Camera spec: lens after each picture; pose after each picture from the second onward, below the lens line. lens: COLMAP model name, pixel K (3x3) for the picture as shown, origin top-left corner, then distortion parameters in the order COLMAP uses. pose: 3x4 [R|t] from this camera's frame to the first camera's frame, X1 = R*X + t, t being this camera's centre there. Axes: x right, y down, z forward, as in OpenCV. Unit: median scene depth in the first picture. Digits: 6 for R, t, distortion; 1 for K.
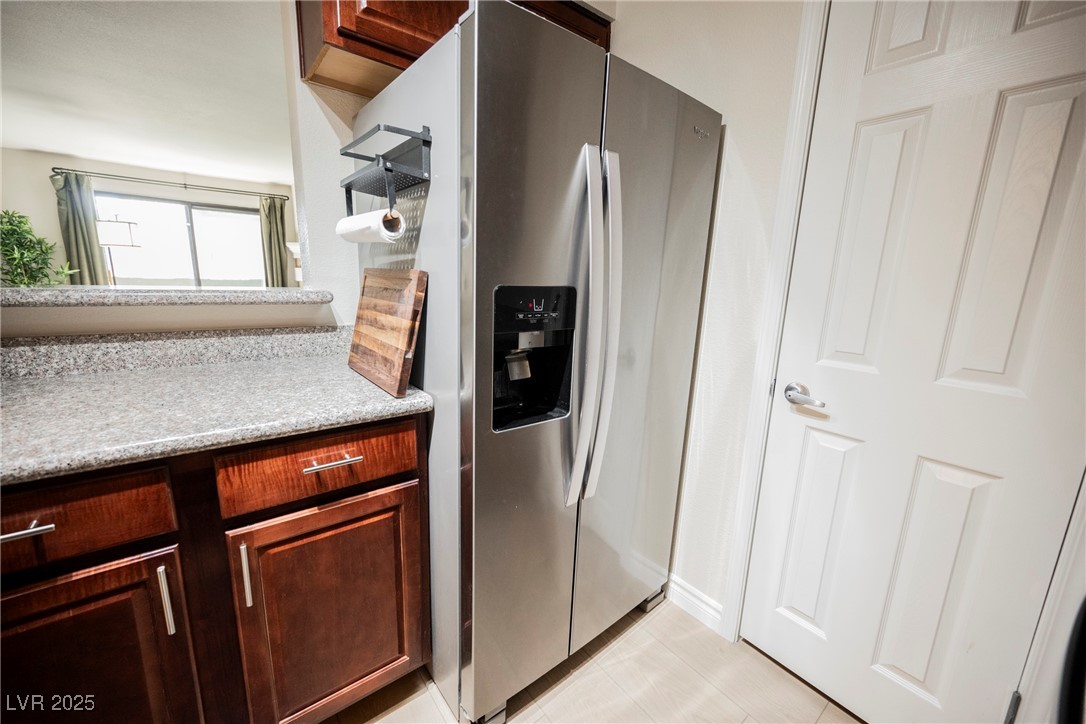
lens RADIAL K [[423.7, 0, 543.0], [0, 423.7, 362.0], [0, 0, 1]] dist [-0.000148, 0.000338]
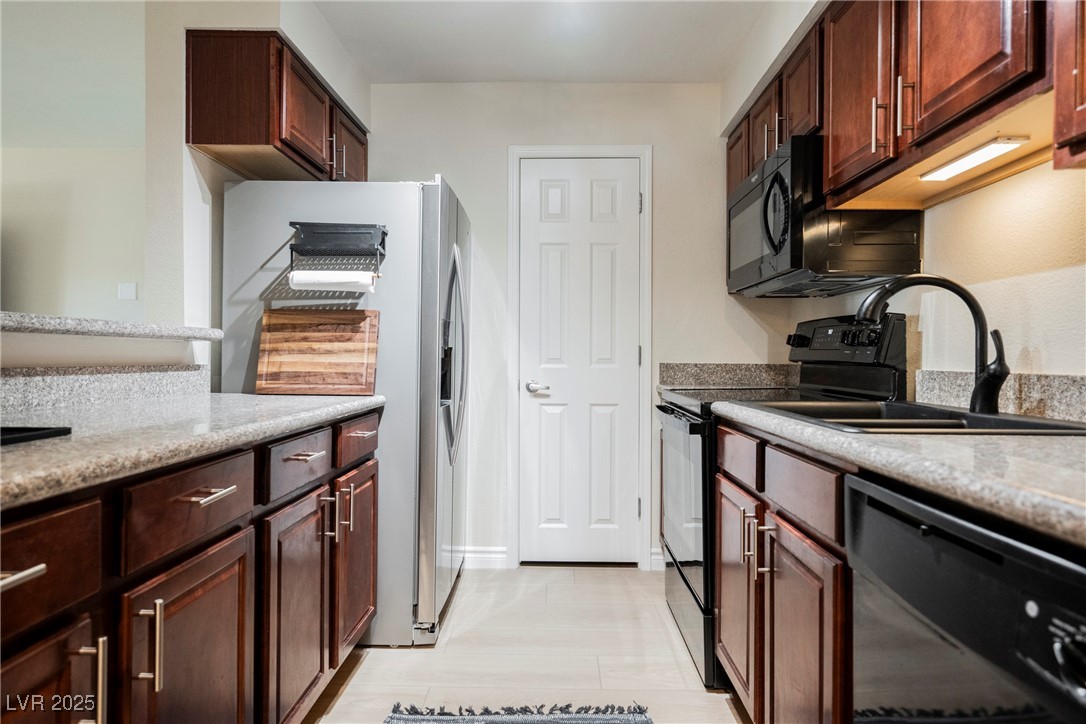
lens RADIAL K [[638.0, 0, 543.0], [0, 638.0, 362.0], [0, 0, 1]] dist [-0.003543, -0.000311]
pose [[0.645924, -0.039488, 0.762380, -1.391612], [0.169518, 0.981148, -0.092804, 0.234493], [-0.744343, 0.189182, 0.640440, -0.731758]]
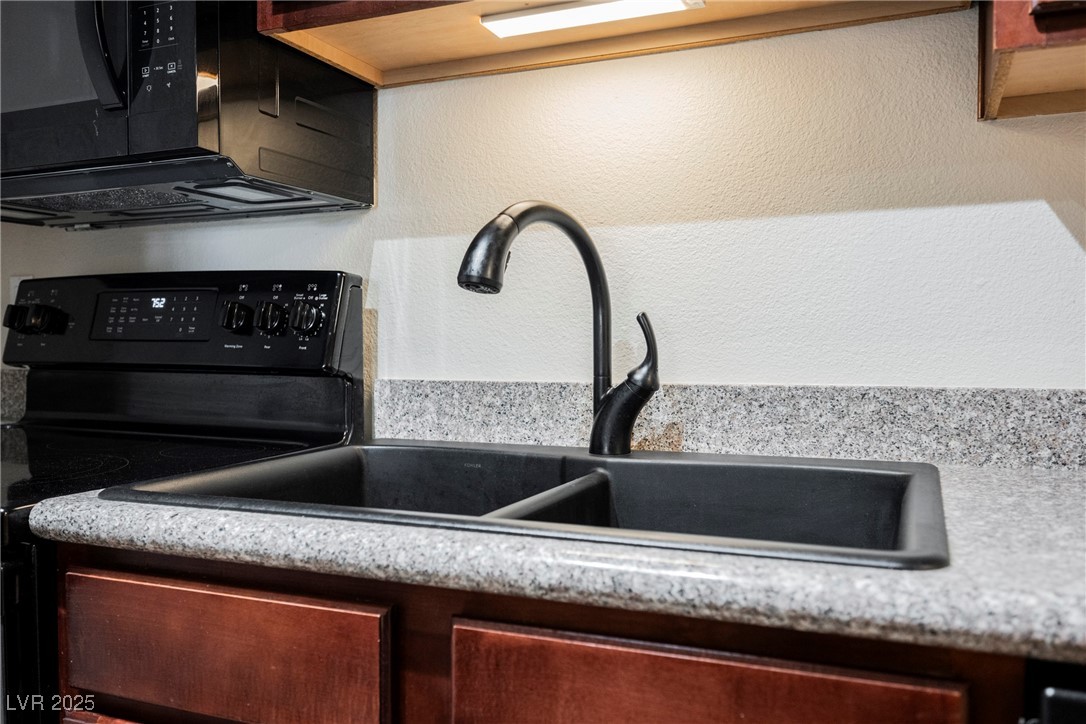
lens RADIAL K [[884.9, 0, 543.0], [0, 884.9, 362.0], [0, 0, 1]] dist [-0.004932, -0.003730]
pose [[-0.469783, -0.056558, 0.880968, -0.720483], [0.159823, 0.976005, 0.147887, 0.093113], [-0.868194, 0.210274, -0.449471, -0.034617]]
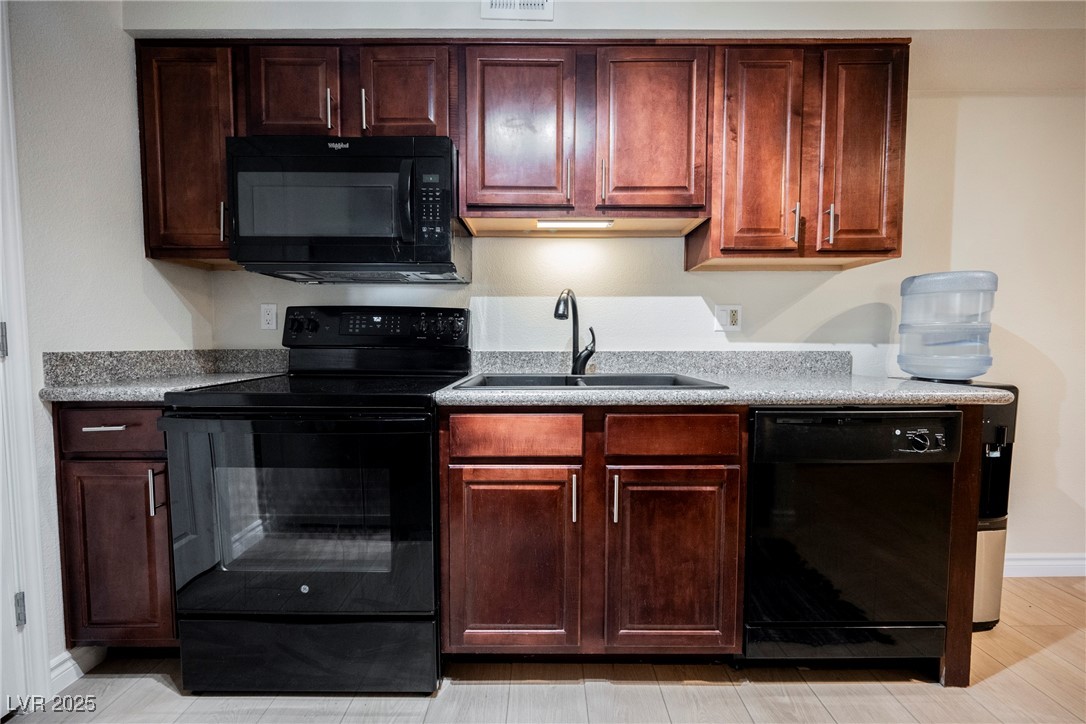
lens RADIAL K [[425.2, 0, 544.9], [0, 425.2, 364.0], [0, 0, 1]] dist [-0.000666, -0.000001]
pose [[-0.778312, -0.071424, 0.623802, -0.677195], [0.094385, 0.968910, 0.228702, -0.020814], [-0.620742, 0.236880, -0.747373, 0.625919]]
